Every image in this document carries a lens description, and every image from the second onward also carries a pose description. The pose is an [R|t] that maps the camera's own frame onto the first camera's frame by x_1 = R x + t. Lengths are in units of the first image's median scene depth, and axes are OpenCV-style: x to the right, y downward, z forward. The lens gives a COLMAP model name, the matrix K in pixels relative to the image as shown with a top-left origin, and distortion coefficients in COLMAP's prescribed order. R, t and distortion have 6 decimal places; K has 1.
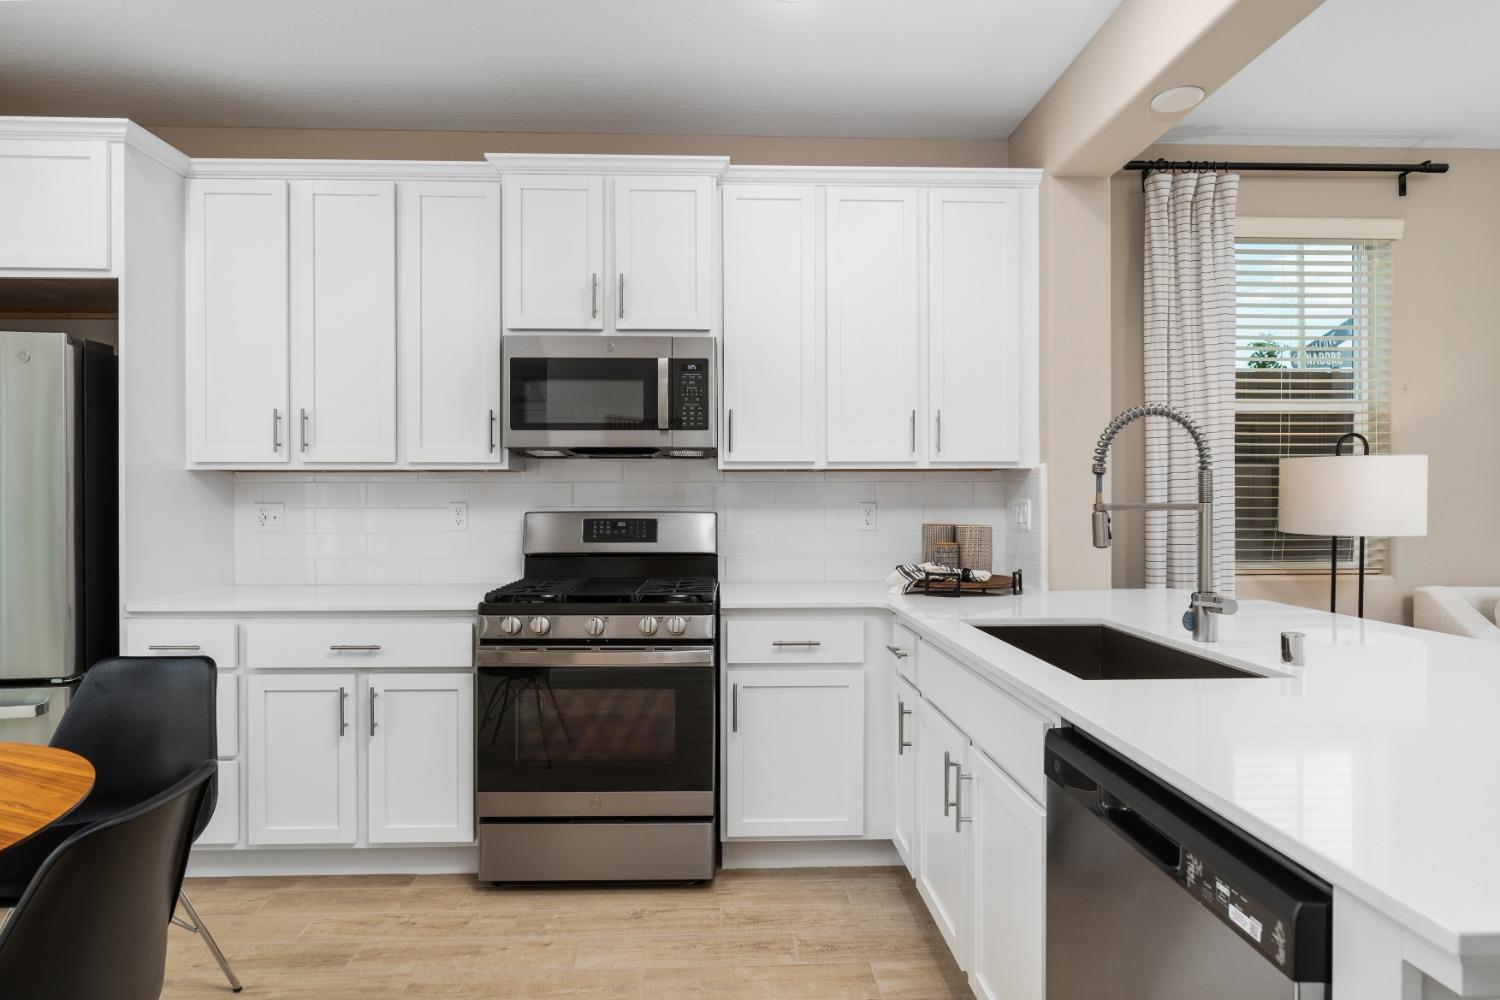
lens RADIAL K [[787.2, 0, 745.1], [0, 787.2, 509.3], [0, 0, 1]] dist [0.000010, -0.000554]
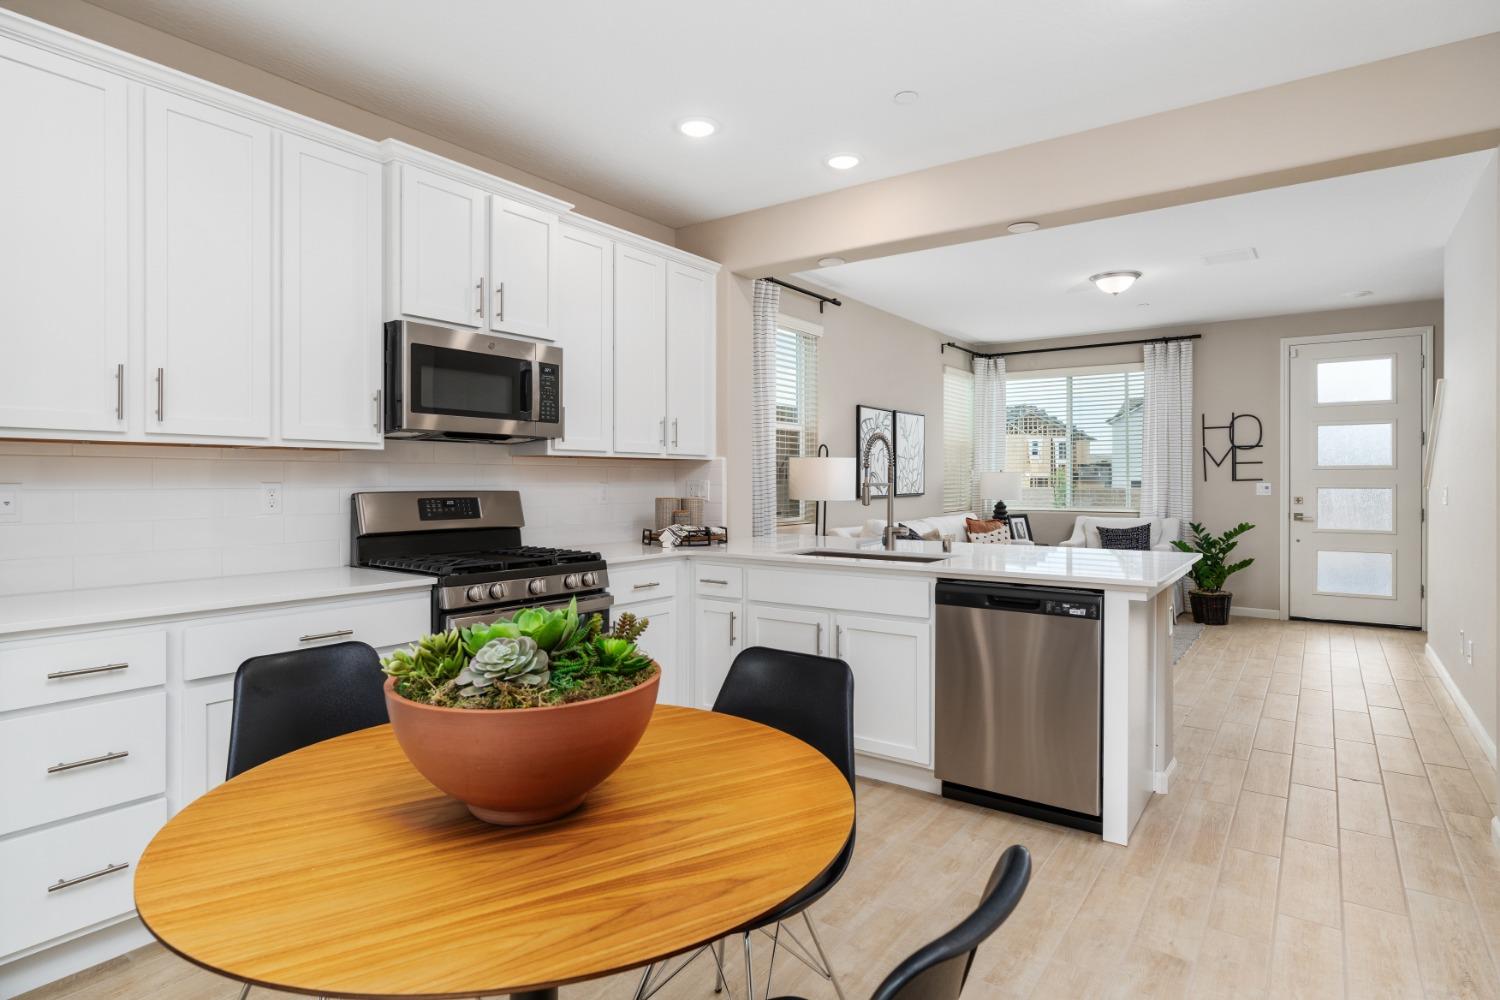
lens RADIAL K [[787.2, 0, 752.8], [0, 787.2, 491.1], [0, 0, 1]] dist [0.000010, -0.000554]
pose [[0.618752, -0.007624, 0.785549, -0.756268], [0.003095, 0.999969, 0.007267, -0.003534], [-0.785580, -0.002065, 0.618756, 0.005442]]
